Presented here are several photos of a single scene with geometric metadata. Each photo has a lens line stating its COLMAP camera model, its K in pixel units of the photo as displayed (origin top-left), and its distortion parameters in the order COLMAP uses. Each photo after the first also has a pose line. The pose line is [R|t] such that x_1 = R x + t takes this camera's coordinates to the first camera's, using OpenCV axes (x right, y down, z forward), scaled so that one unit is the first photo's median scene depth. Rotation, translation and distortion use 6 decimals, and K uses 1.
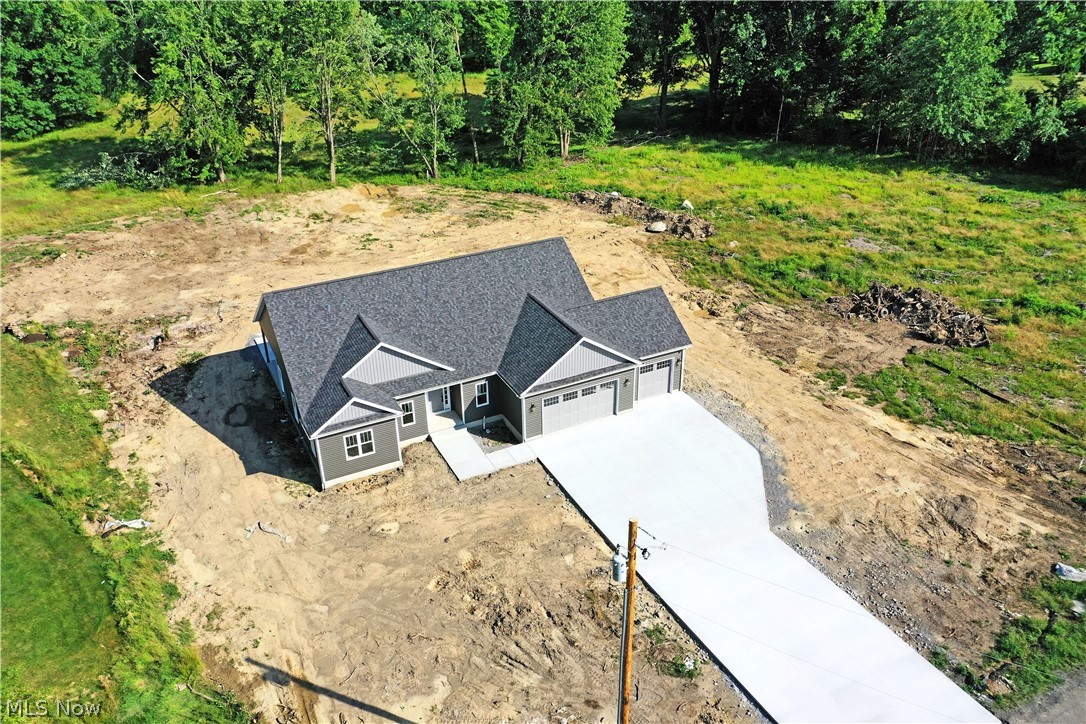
lens RADIAL K [[858.9, 0, 538.6], [0, 858.9, 361.9], [0, 0, 1]] dist [0.024572, -0.008953]
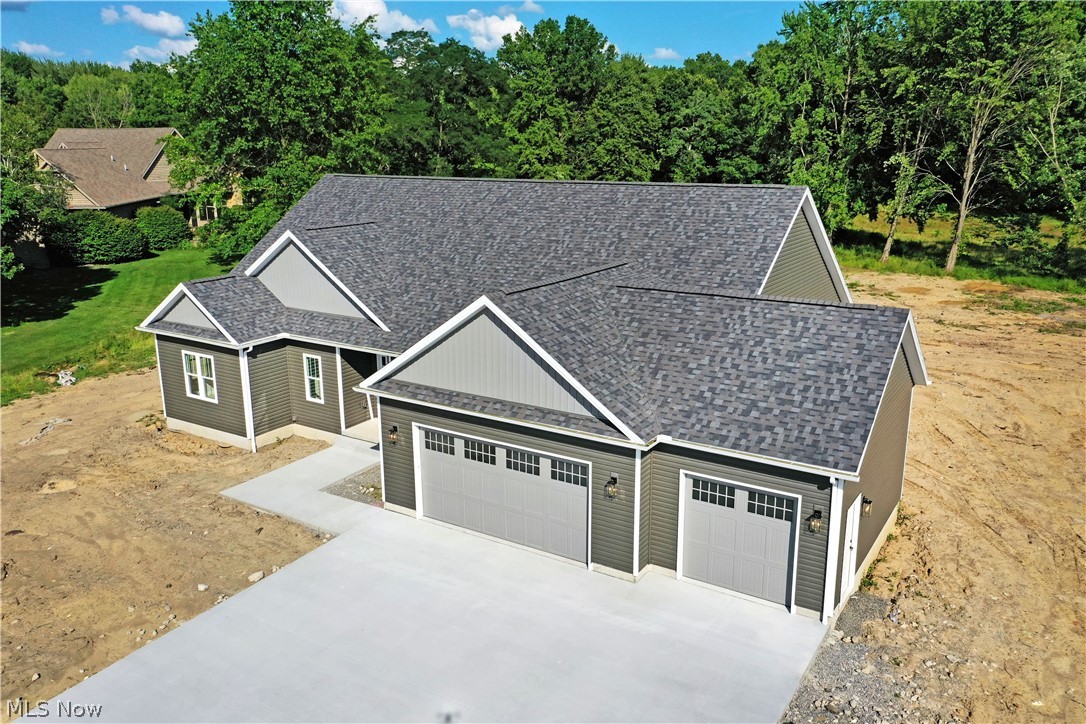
lens RADIAL K [[858.9, 0, 538.6], [0, 858.9, 361.9], [0, 0, 1]] dist [0.024572, -0.008953]
pose [[0.502541, 0.227205, -0.834164, 0.387971], [-0.413318, 0.910586, -0.000983, -0.010492], [0.759355, 0.345269, 0.551515, 0.787533]]
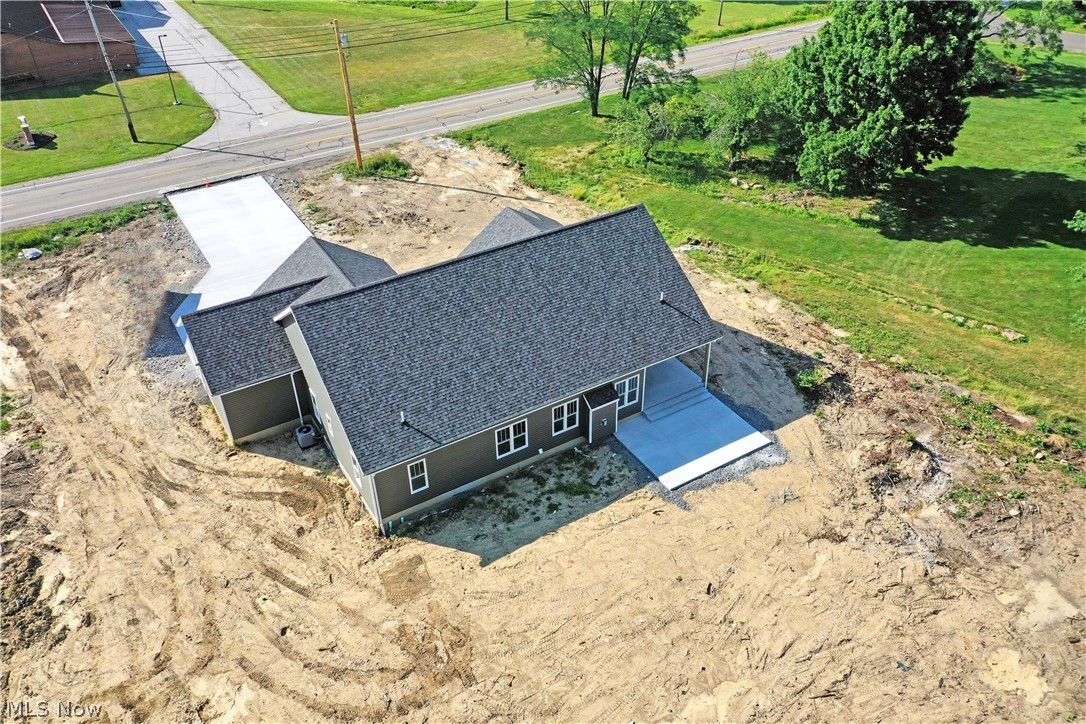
lens RADIAL K [[858.9, 0, 538.6], [0, 858.9, 361.9], [0, 0, 1]] dist [0.024572, -0.008953]
pose [[-0.996502, 0.072949, -0.040770, -0.154979], [-0.004469, 0.440641, 0.897672, -0.835668], [0.083449, 0.894715, -0.438773, 1.541285]]
